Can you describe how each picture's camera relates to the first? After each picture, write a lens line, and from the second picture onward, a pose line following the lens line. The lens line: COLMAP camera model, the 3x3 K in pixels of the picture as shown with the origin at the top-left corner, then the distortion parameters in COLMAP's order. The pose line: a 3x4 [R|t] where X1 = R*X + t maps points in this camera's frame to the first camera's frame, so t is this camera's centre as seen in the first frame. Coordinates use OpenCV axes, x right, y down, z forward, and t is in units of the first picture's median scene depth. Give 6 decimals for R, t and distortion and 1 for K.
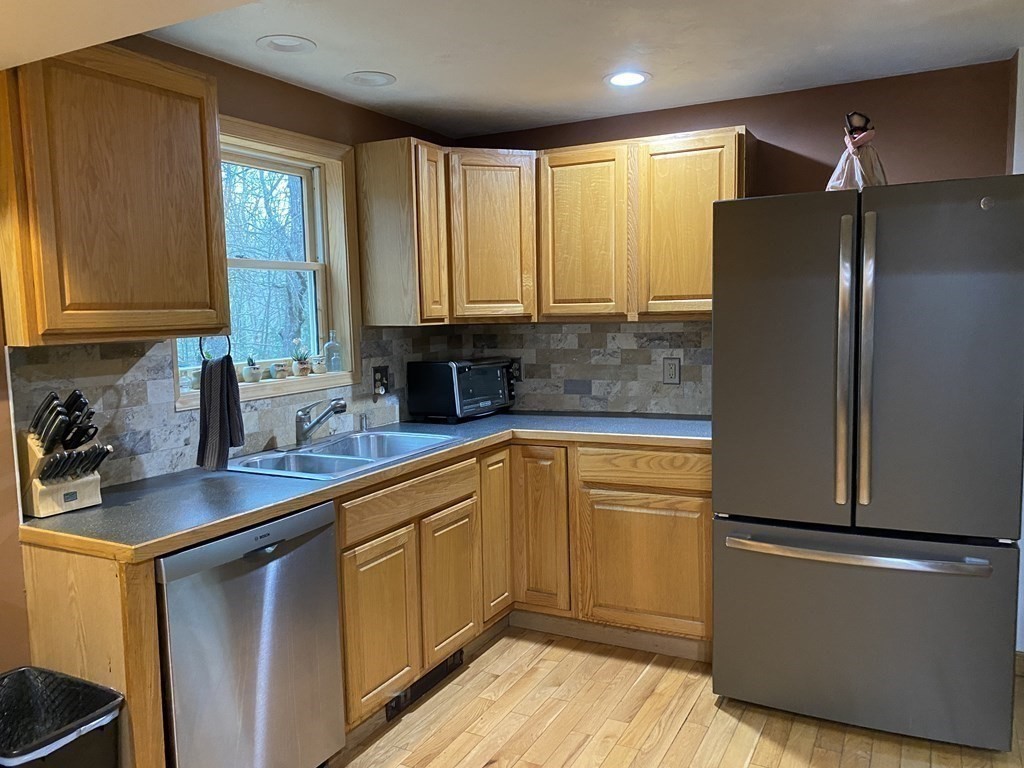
lens RADIAL K [[800.1, 0, 512.0], [0, 800.1, 384.0], [0, 0, 1]] dist [0.042390, -0.001913]
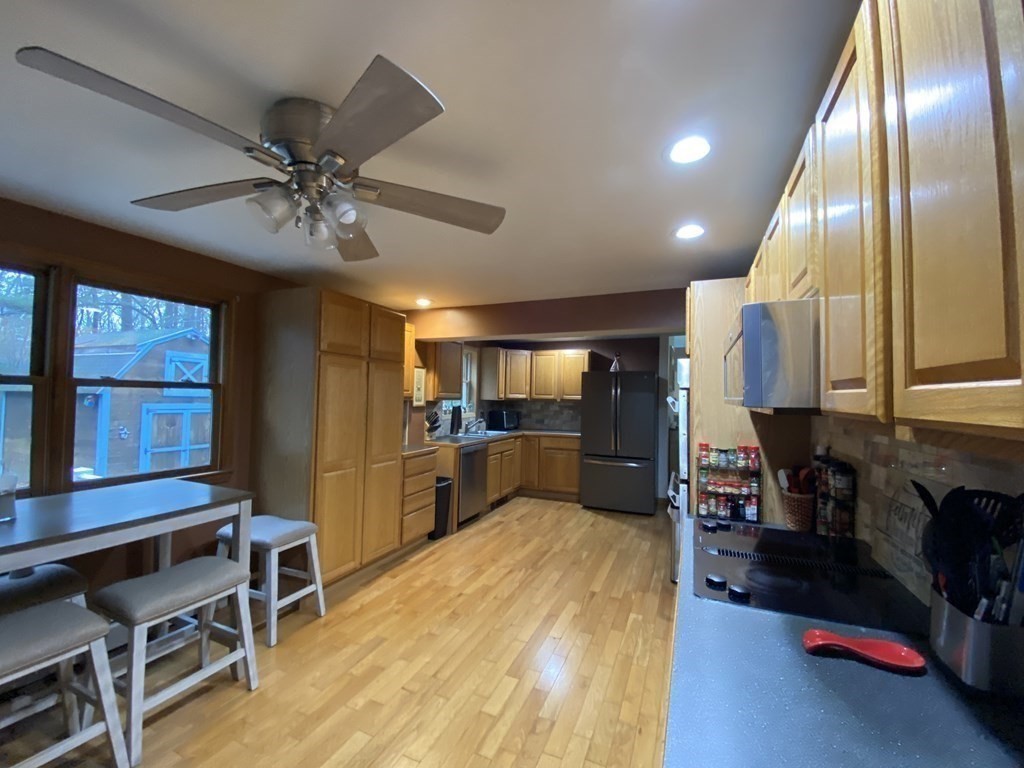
lens RADIAL K [[411.8, 0, 512.0], [0, 411.8, 384.0], [0, 0, 1]] dist [-0.000012, -0.000001]
pose [[0.996188, 0.041708, 0.076612, -0.188275], [-0.031947, 0.991707, -0.124488, 0.074846], [-0.081169, 0.121566, 0.989259, -0.744020]]
